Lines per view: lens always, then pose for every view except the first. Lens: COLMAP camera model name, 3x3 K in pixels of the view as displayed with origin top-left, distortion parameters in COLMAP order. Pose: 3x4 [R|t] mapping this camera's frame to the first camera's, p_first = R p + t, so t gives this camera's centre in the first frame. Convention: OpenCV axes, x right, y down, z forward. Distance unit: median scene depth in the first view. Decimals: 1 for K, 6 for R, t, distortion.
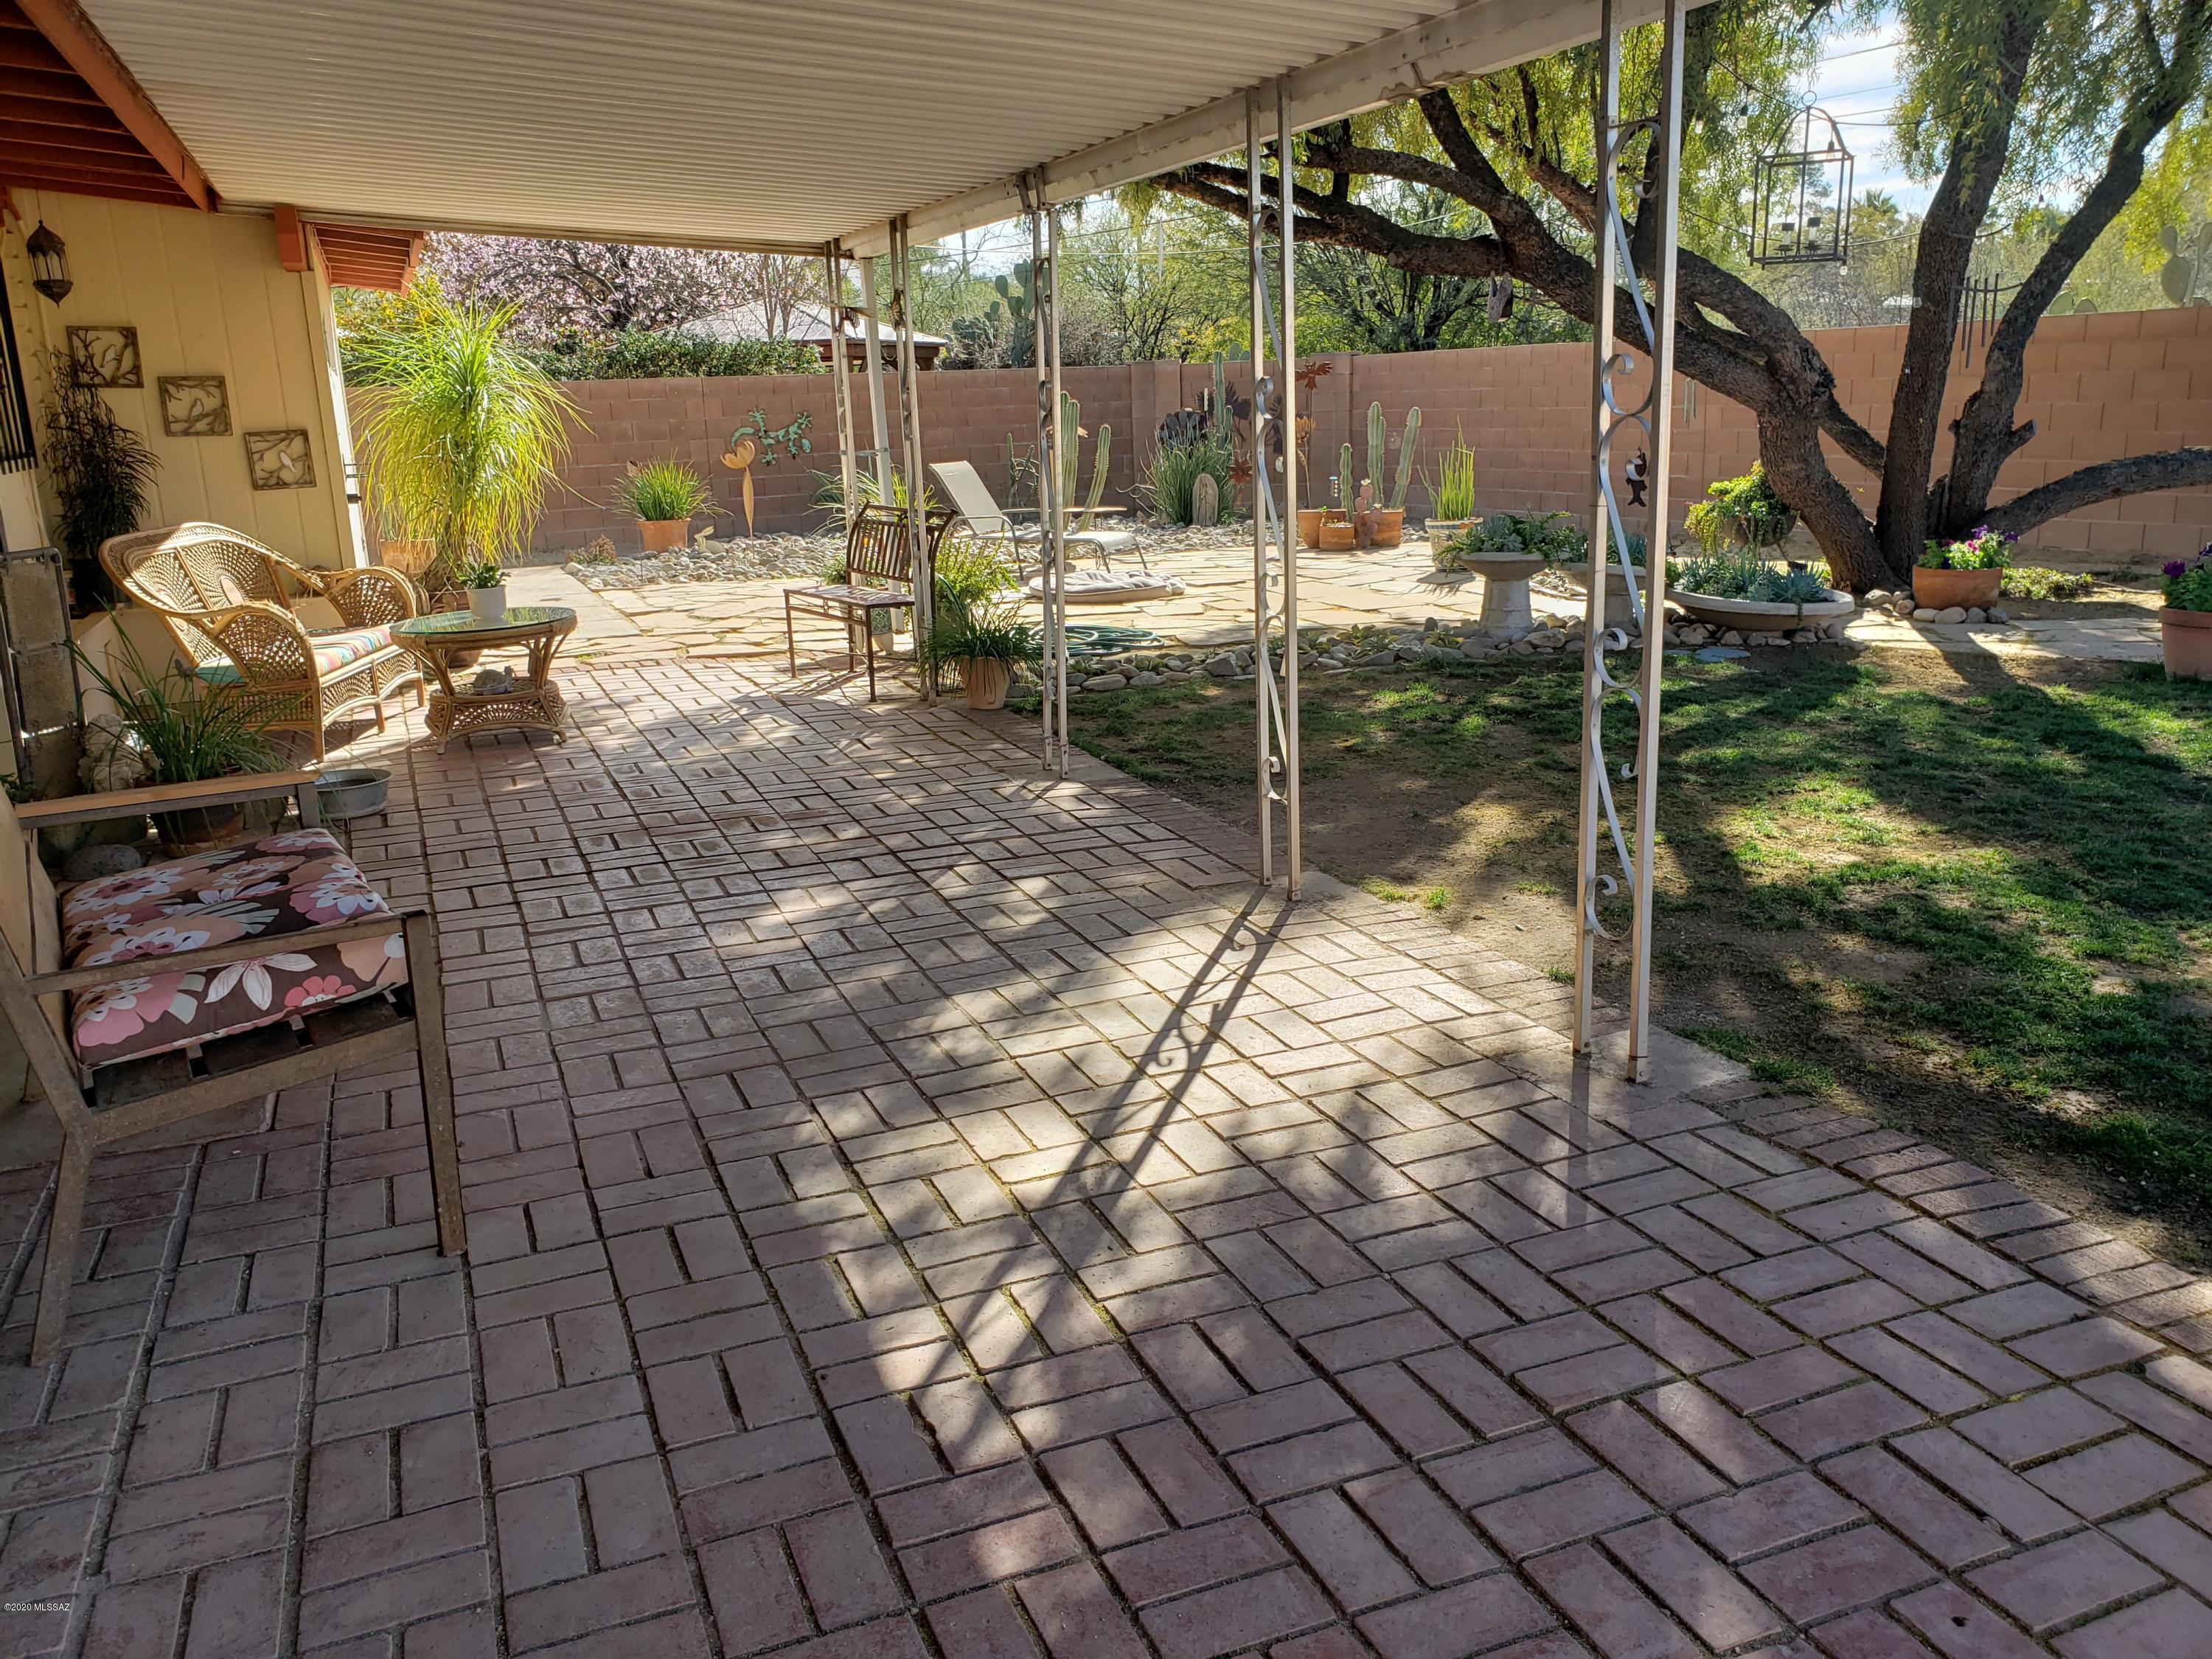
lens RADIAL K [[1823.6, 0, 1110.5], [0, 1823.6, 830.8], [0, 0, 1]] dist [0.055308, -0.012266]
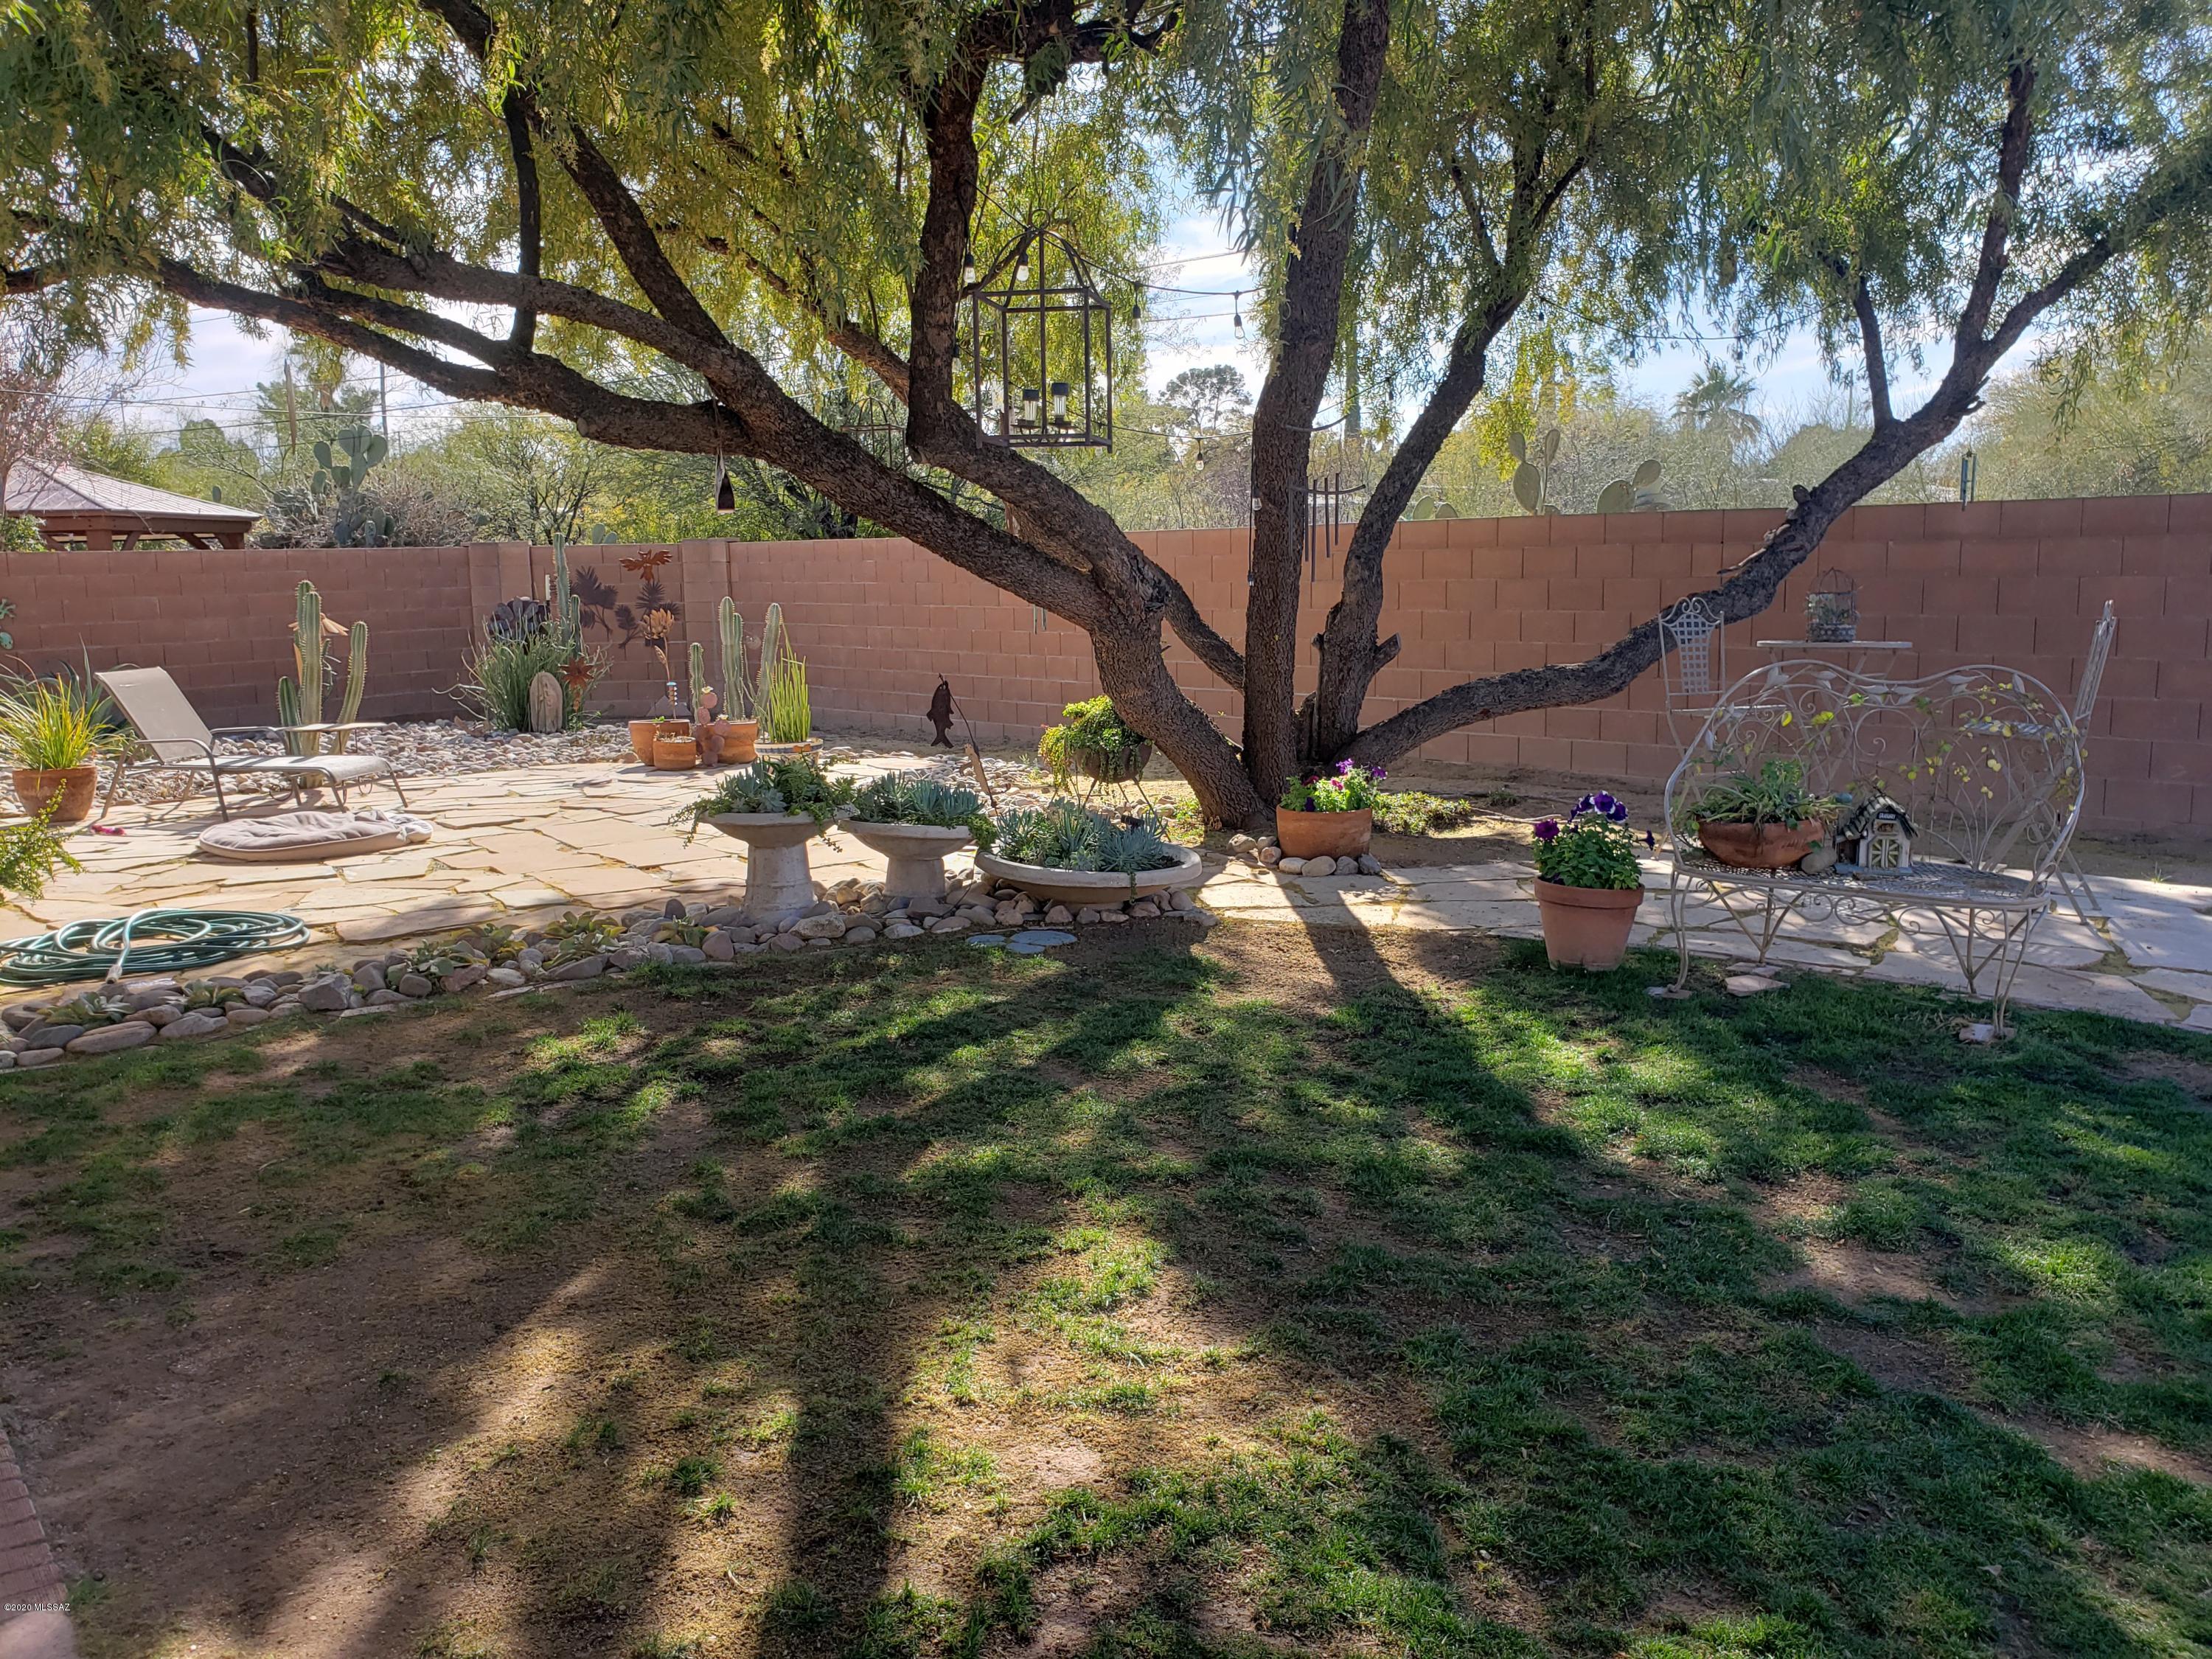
lens RADIAL K [[1810.0, 0, 1106.0], [0, 1810.0, 829.5], [0, 0, 1]] dist [0.207027, -0.473744]
pose [[0.961840, -0.028983, 0.272072, 0.124110], [0.054869, 0.994606, -0.088025, -0.060255], [-0.268053, 0.099595, 0.958242, 0.208088]]
